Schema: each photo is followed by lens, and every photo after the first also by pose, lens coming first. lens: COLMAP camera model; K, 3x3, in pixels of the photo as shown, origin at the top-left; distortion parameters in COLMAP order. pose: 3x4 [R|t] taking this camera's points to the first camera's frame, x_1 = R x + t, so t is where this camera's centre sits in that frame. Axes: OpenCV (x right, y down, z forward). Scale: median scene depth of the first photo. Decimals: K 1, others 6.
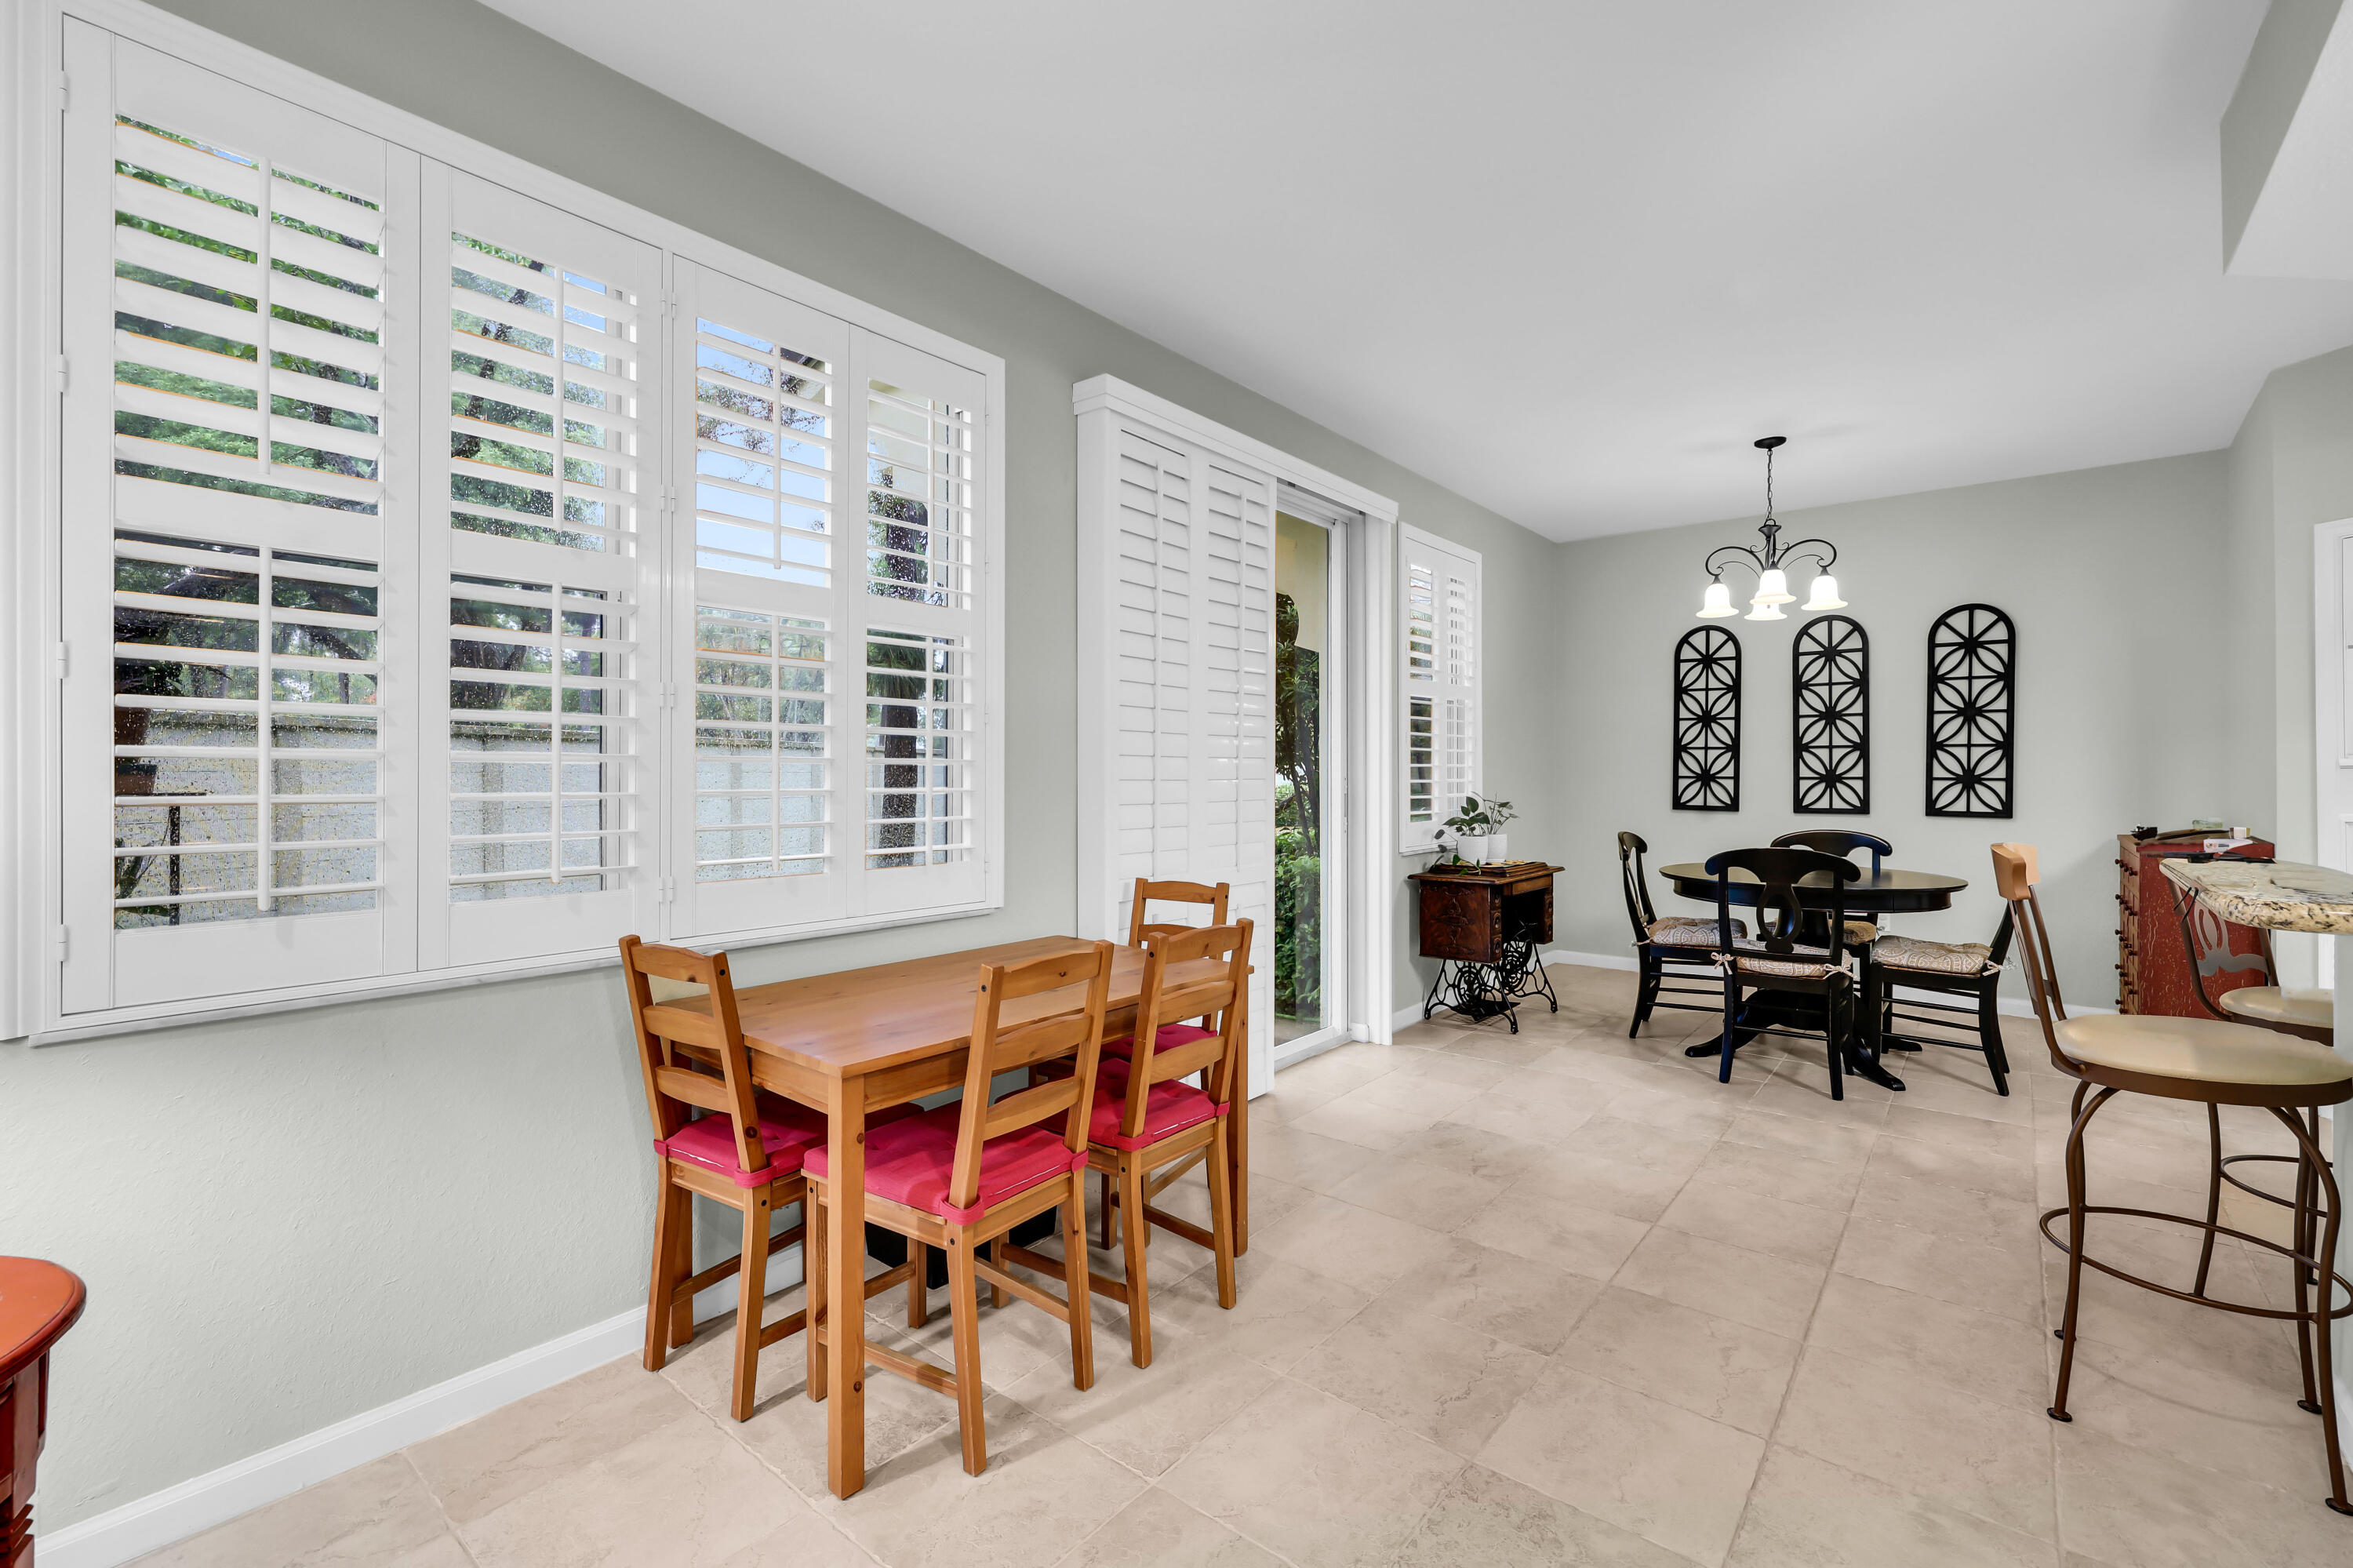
lens RADIAL K [[1021.2, 0, 1173.9], [0, 1021.2, 765.4], [0, 0, 1]] dist [0.002310, -0.000003]
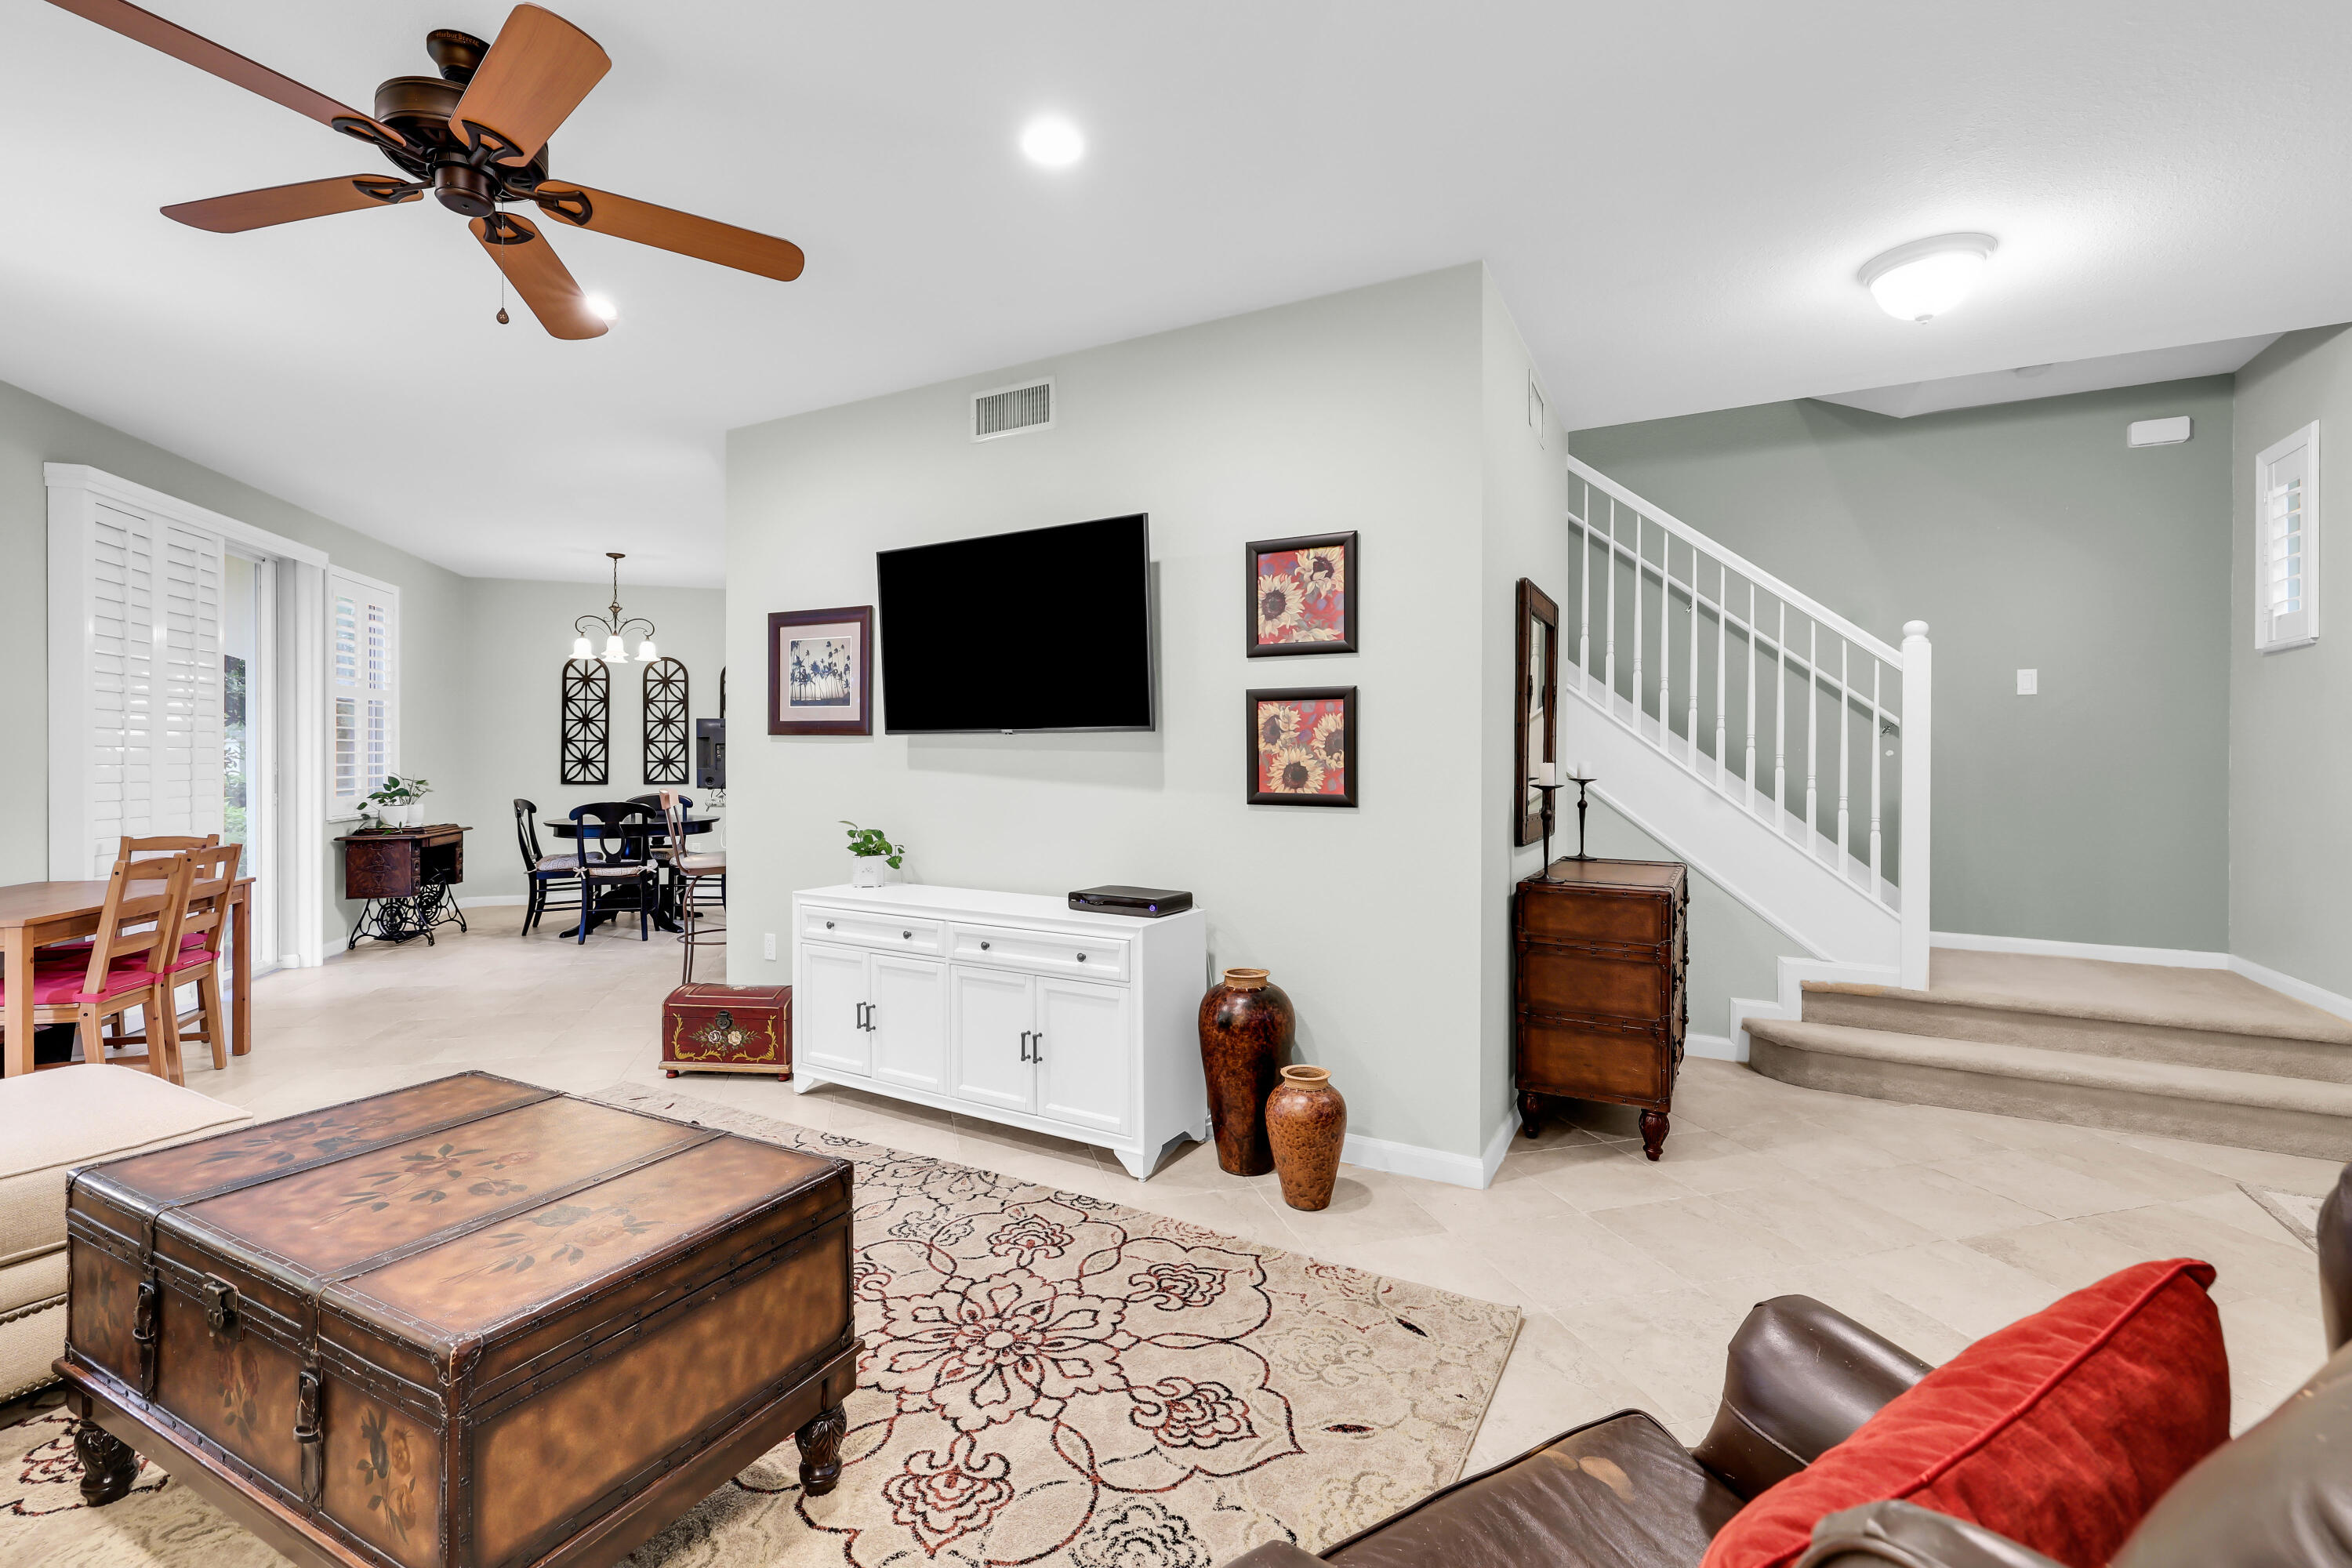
lens RADIAL K [[1020.8, 0, 1173.4], [0, 1020.8, 765.4], [0, 0, 1]] dist [0.002310, -0.000003]
pose [[0.570252, -0.005786, 0.821449, -0.228181], [-0.007531, 0.999896, 0.012270, -0.007666], [-0.821435, -0.013183, 0.570149, -0.608796]]
